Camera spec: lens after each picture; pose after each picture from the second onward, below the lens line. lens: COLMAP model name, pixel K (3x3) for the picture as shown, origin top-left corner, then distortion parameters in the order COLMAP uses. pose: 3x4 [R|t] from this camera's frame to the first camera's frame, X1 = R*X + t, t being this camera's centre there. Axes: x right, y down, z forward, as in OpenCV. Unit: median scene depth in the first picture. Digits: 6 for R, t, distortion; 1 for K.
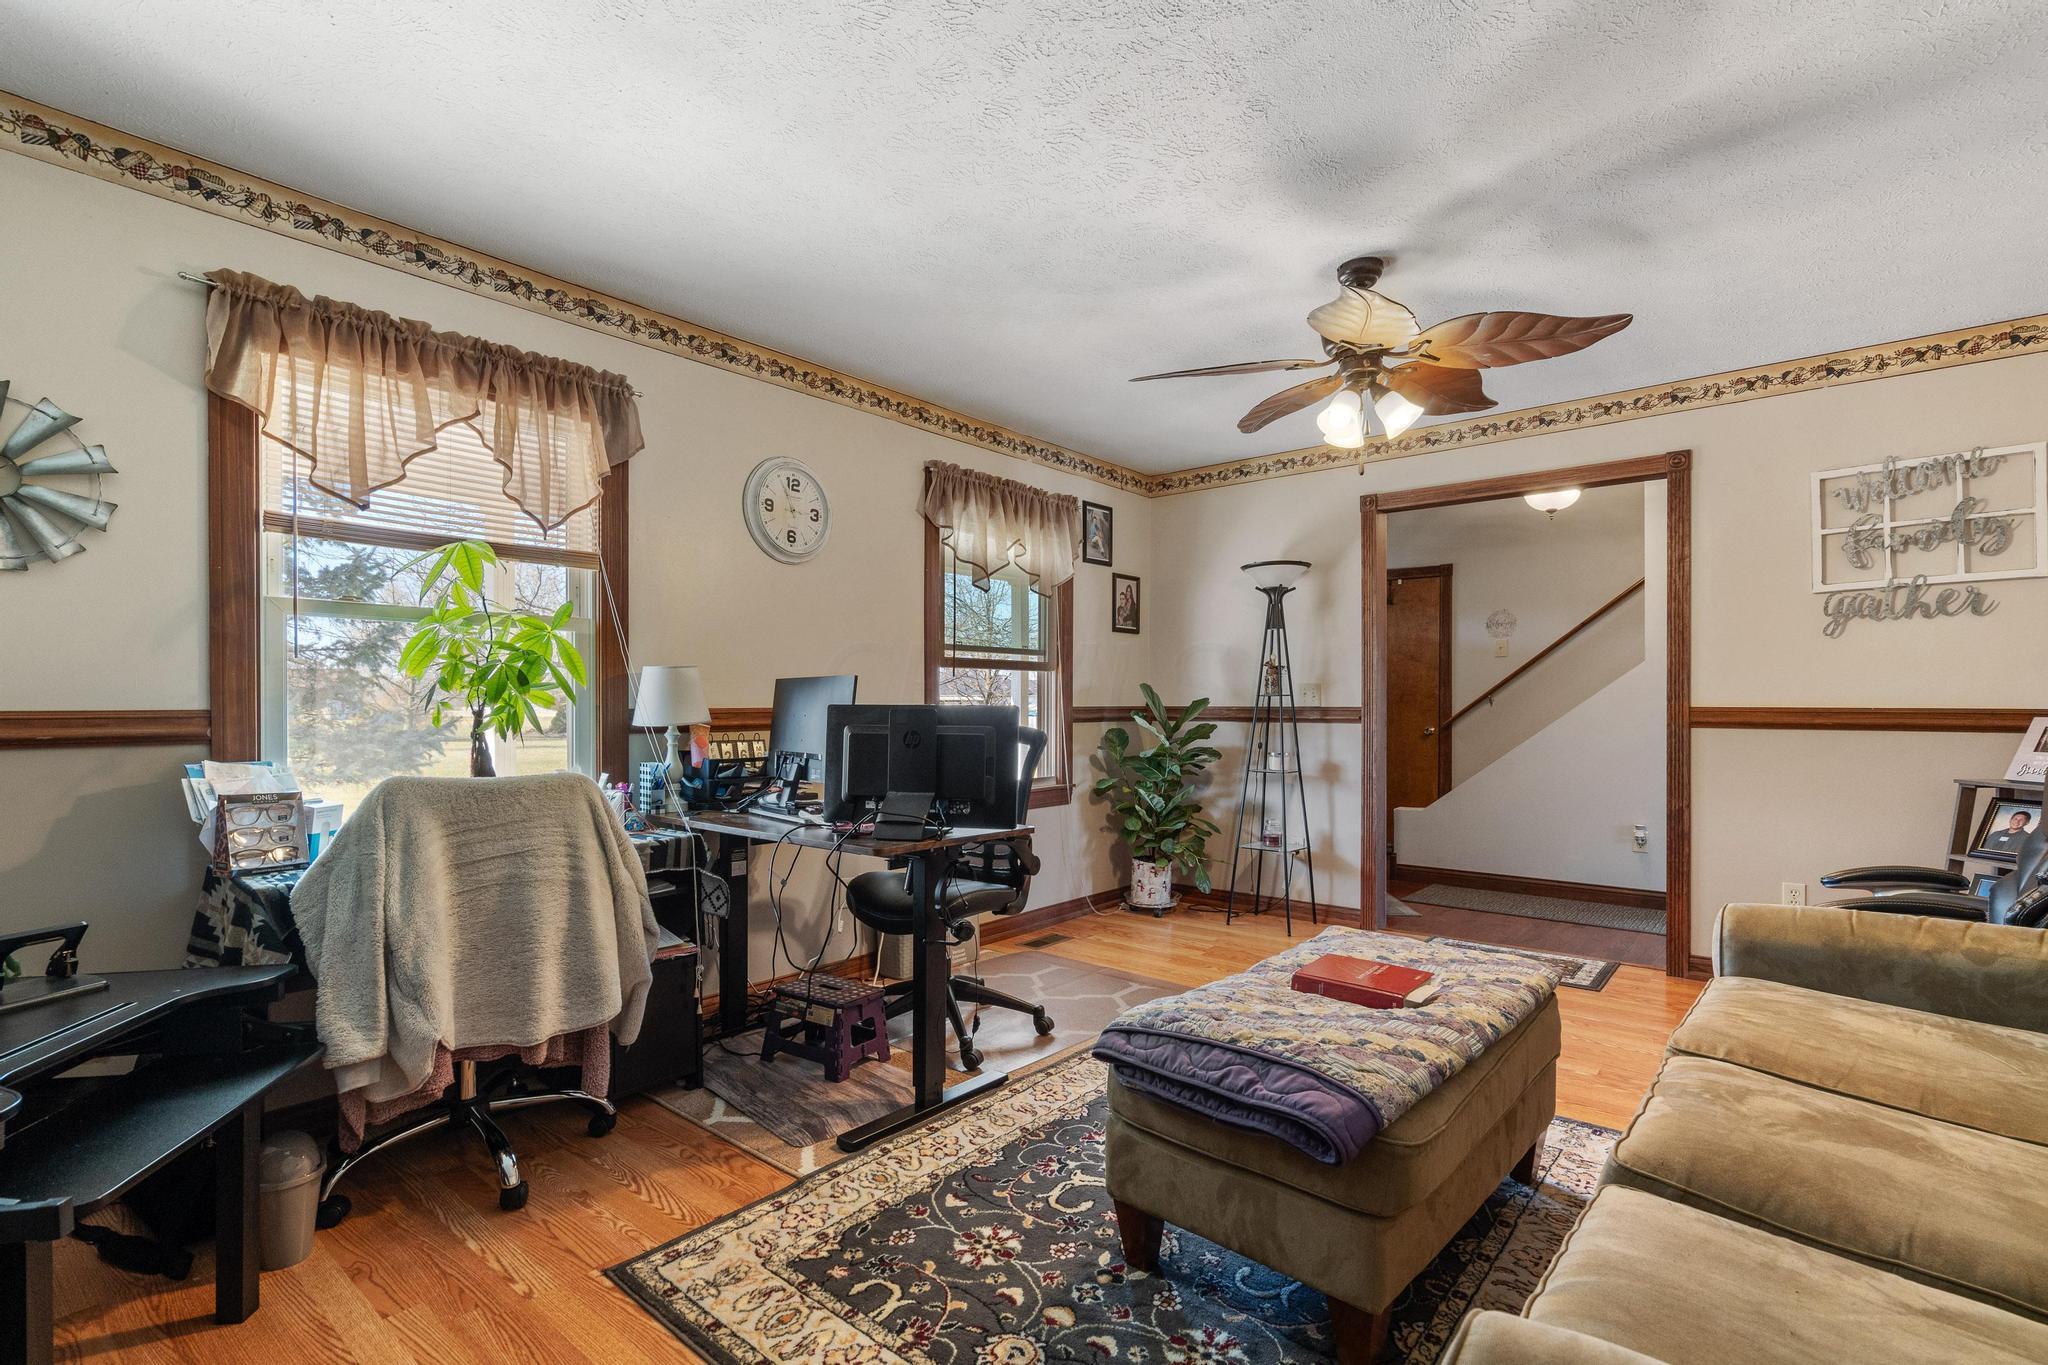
lens RADIAL K [[924.9, 0, 1028.0], [0, 924.9, 702.6], [0, 0, 1]] dist [-0.000812, 0.000050]
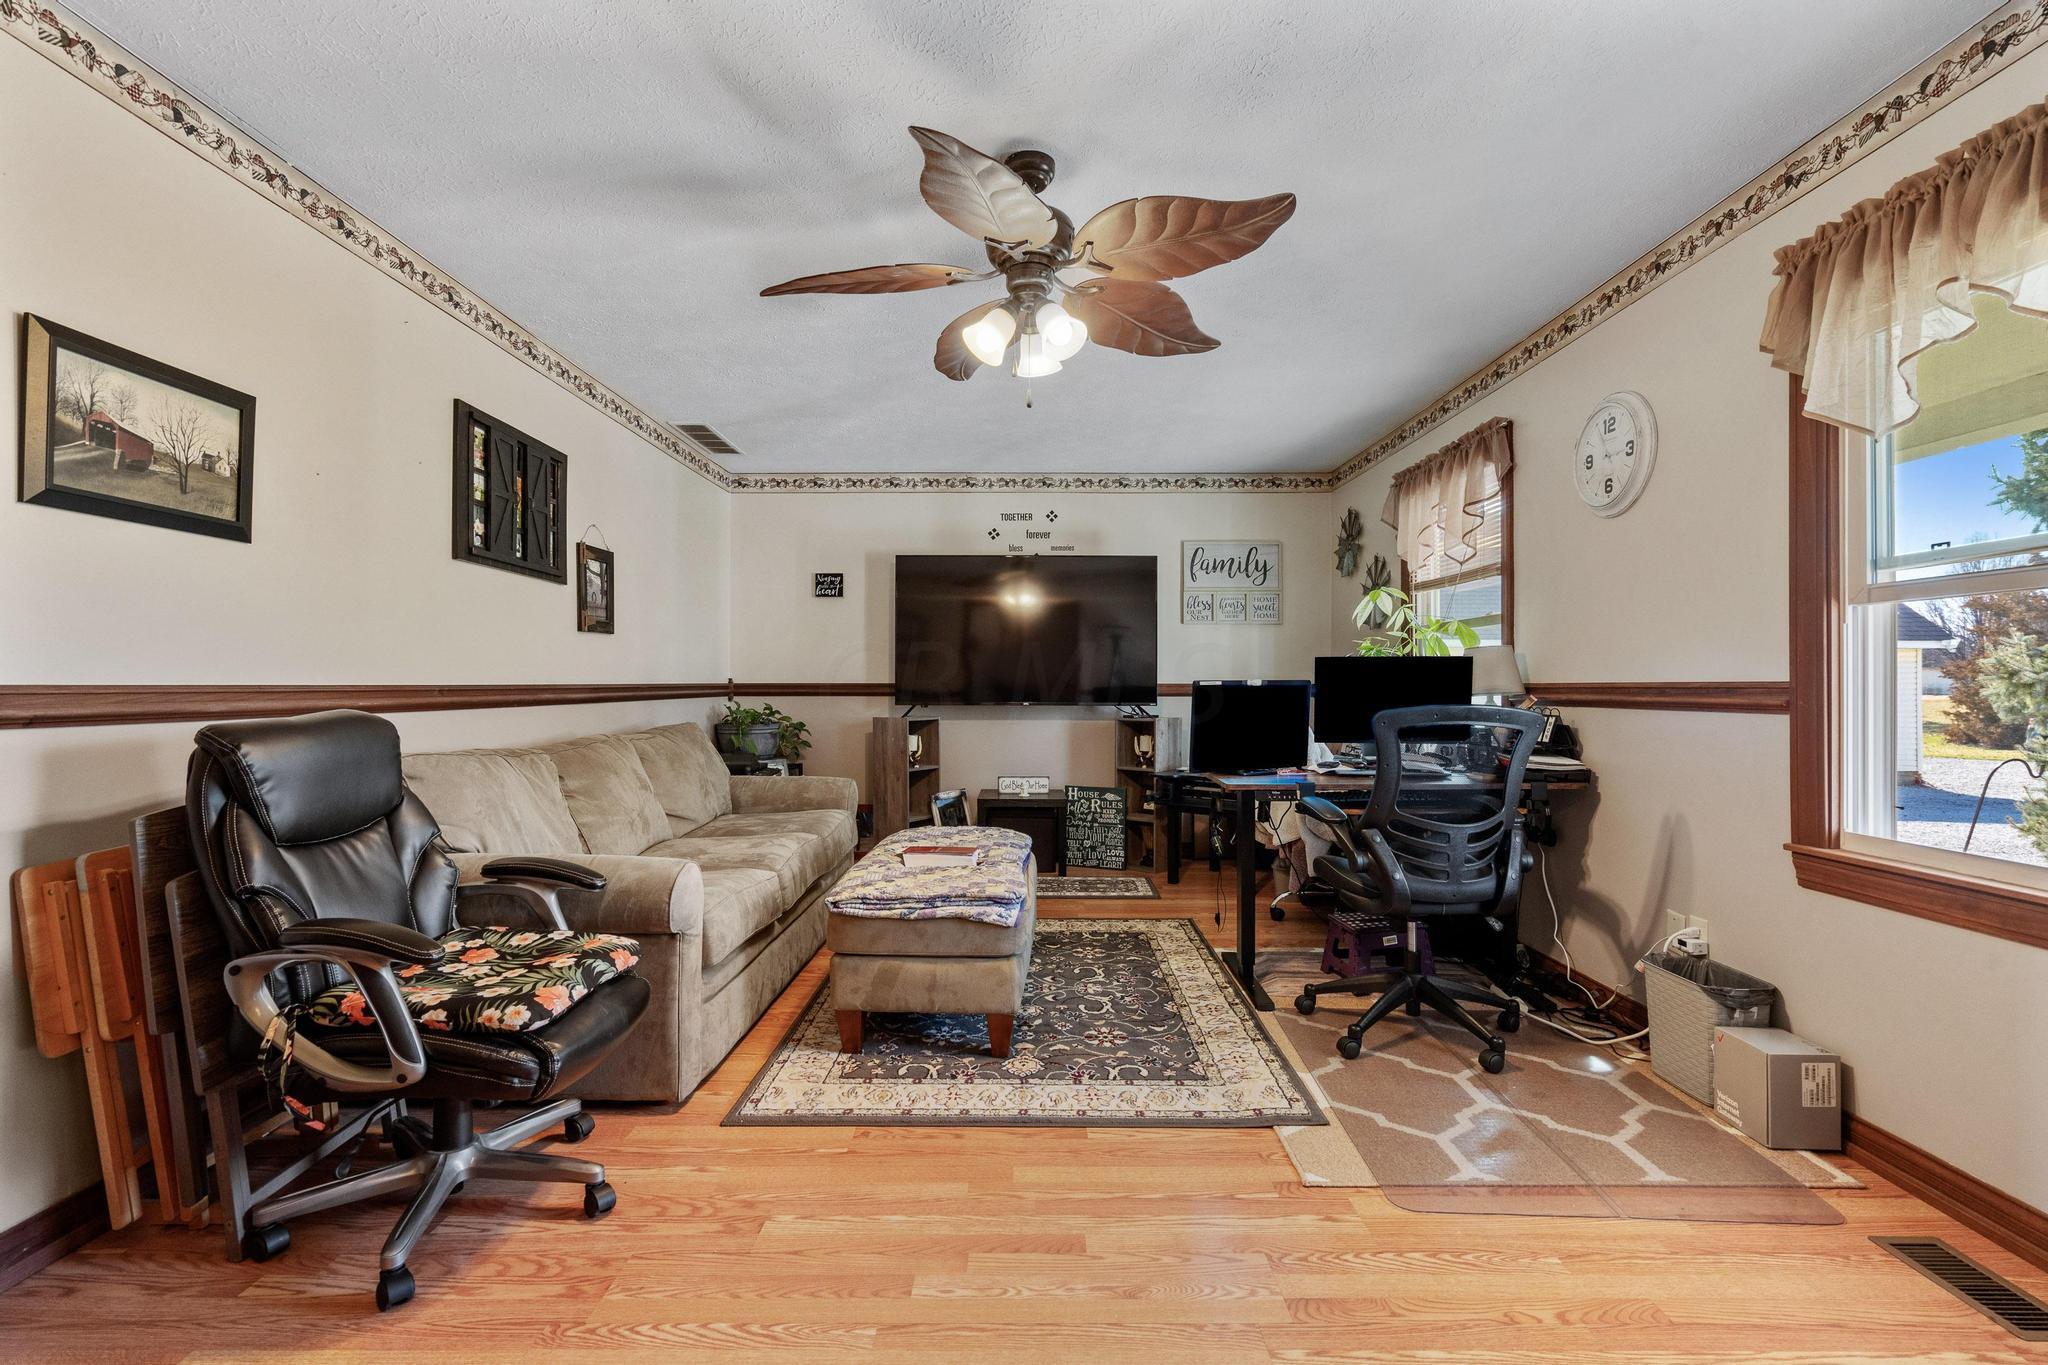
lens RADIAL K [[924.9, 0, 1021.7], [0, 924.9, 672.9], [0, 0, 1]] dist [-0.000812, 0.000050]
pose [[-0.761048, -0.000781, -0.648695, 1.007860], [0.000727, 0.999998, -0.002057, -0.003599], [0.648695, -0.002037, -0.761046, 1.804872]]
